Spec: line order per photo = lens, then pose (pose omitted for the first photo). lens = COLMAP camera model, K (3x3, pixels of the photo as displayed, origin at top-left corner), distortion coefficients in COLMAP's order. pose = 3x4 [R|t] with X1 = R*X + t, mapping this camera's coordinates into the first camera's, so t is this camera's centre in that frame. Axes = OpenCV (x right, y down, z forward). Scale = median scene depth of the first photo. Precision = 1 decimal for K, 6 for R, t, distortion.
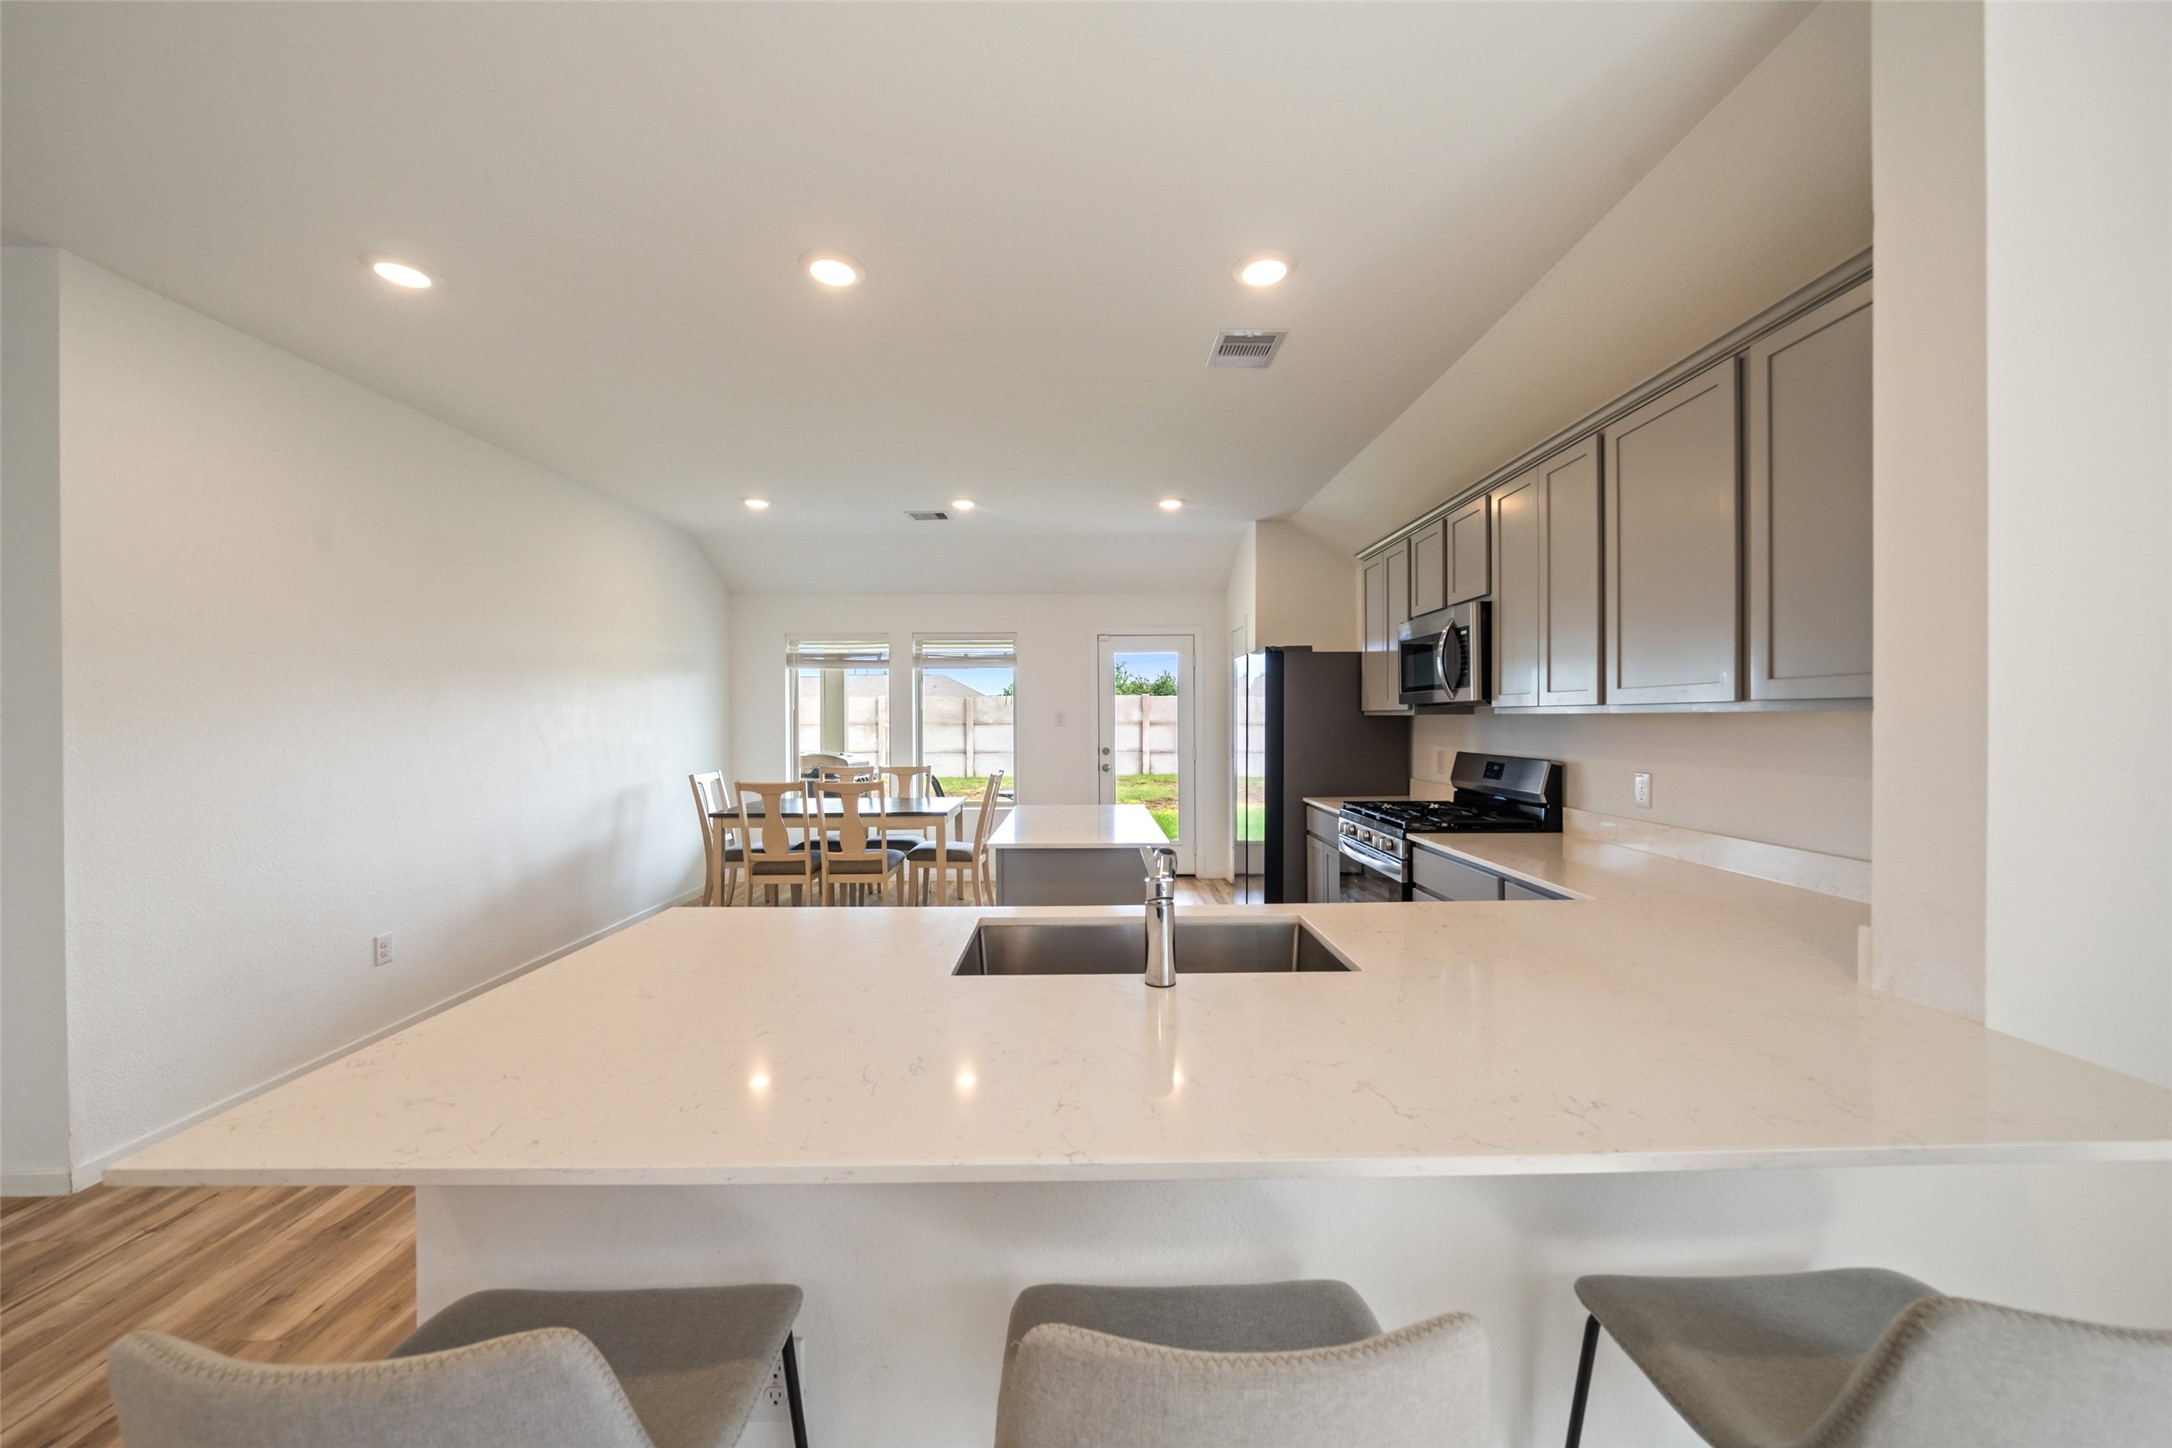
lens RADIAL K [[770.0, 0, 1086.8], [0, 770.0, 712.9], [0, 0, 1]] dist [-0.000703, 0.000091]
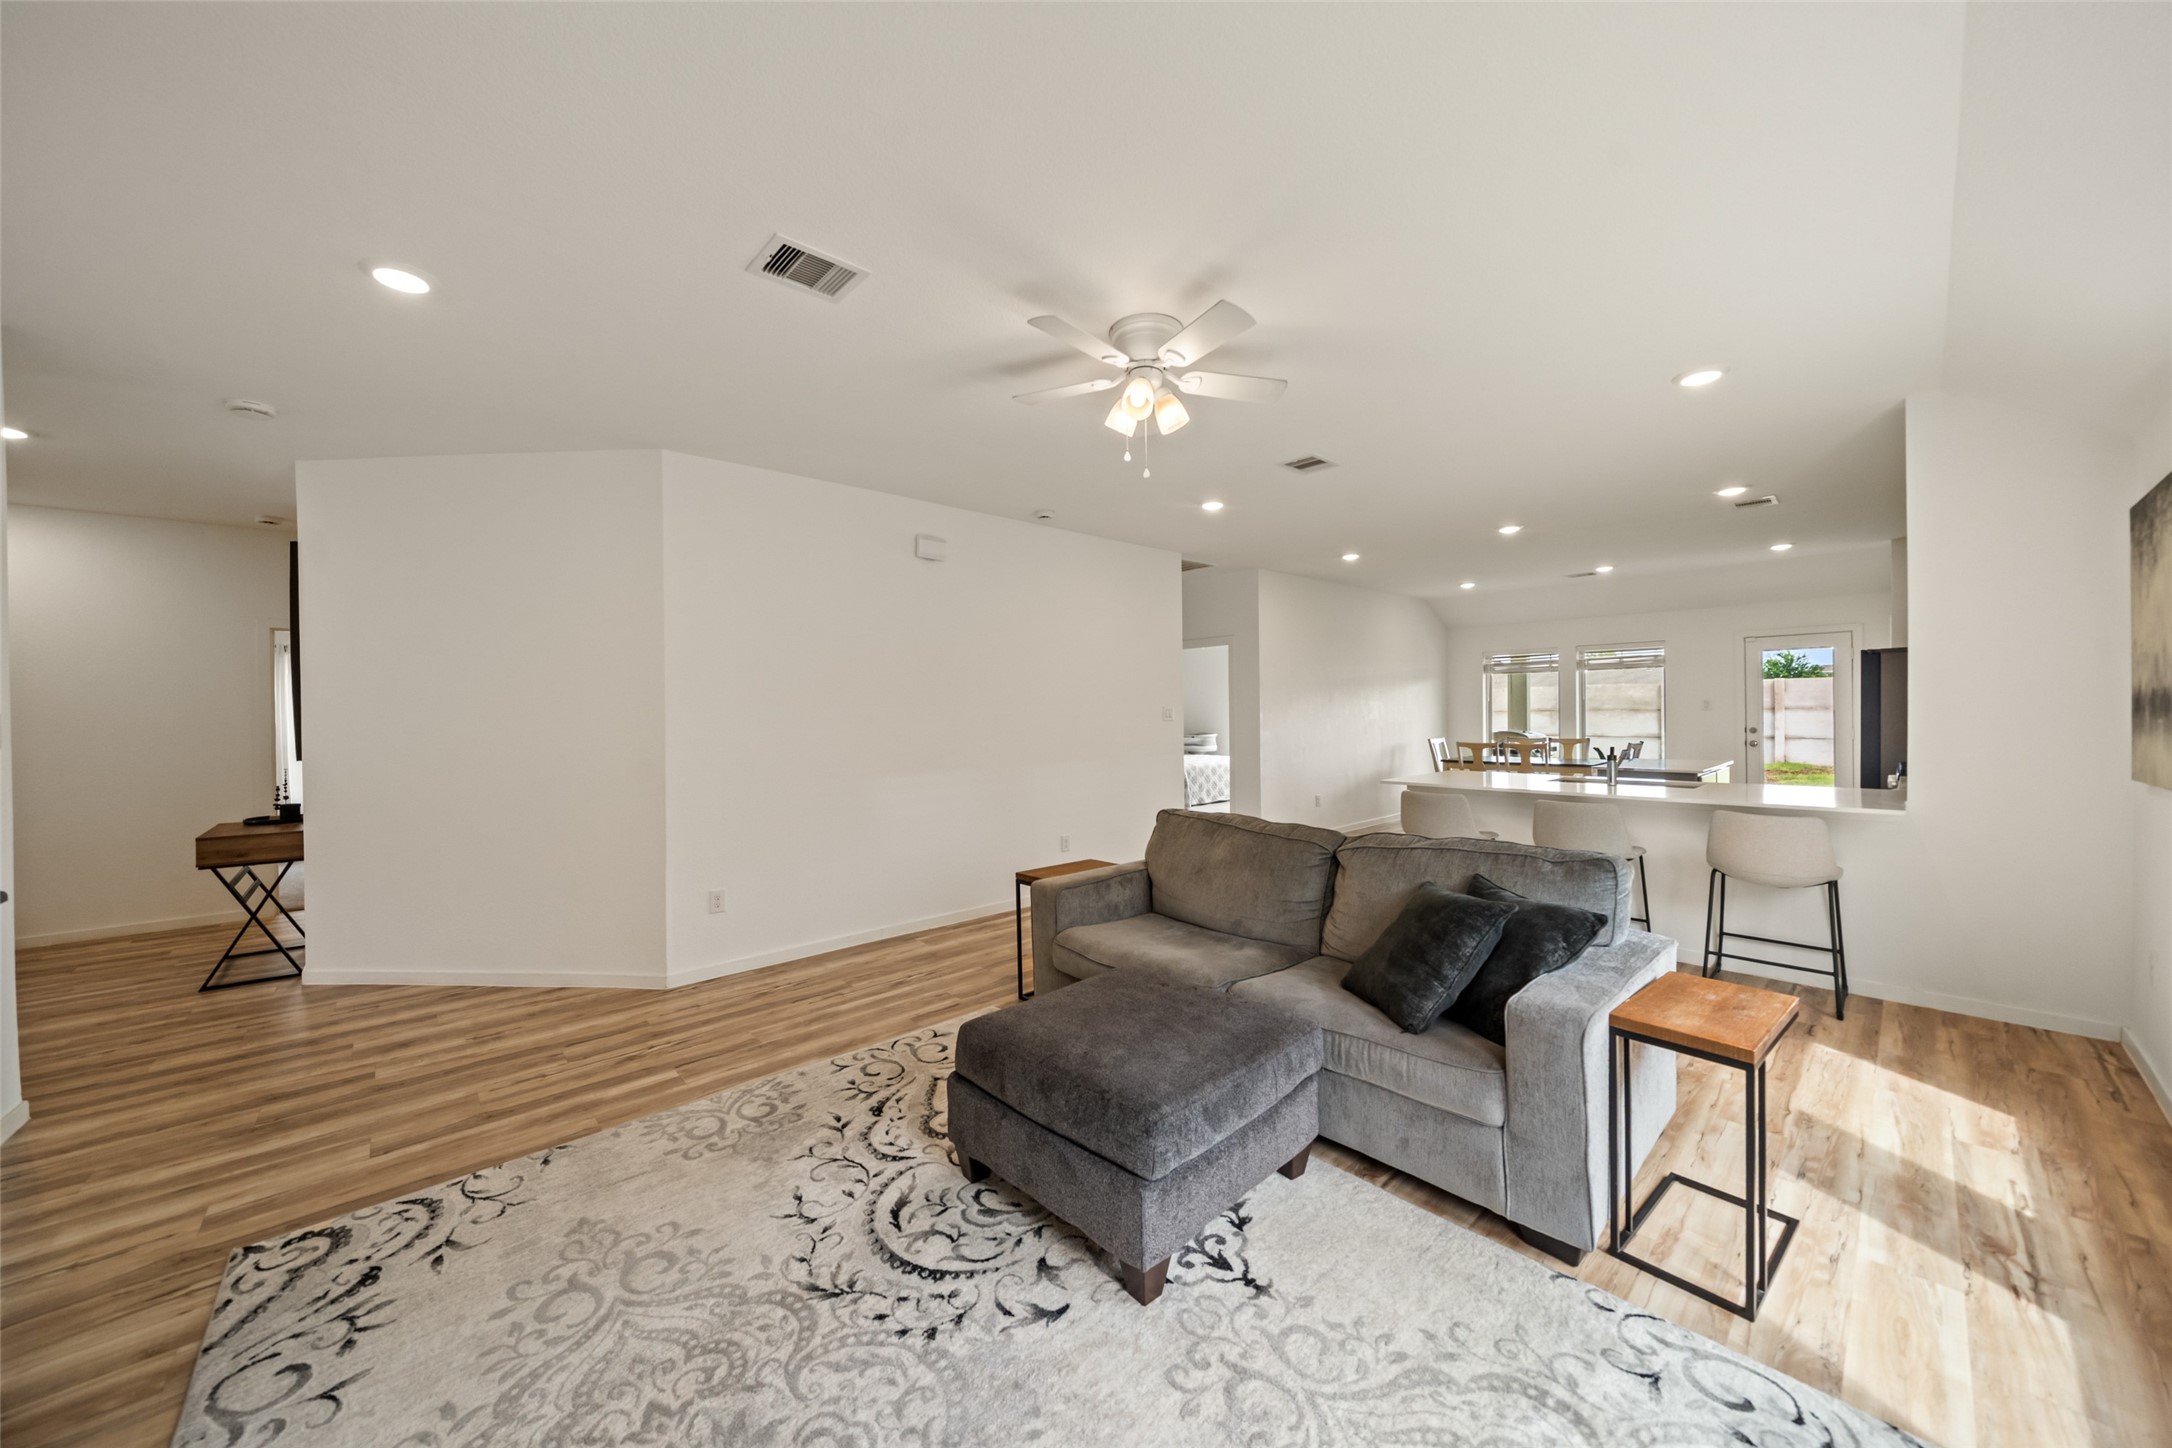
lens RADIAL K [[770.0, 0, 1086.8], [0, 770.0, 712.9], [0, 0, 1]] dist [-0.000703, 0.000091]
pose [[0.672514, -0.002487, -0.740080, 0.226058], [0.014076, 0.999856, 0.009432, -0.005637], [0.739951, -0.016761, 0.672452, -0.652587]]
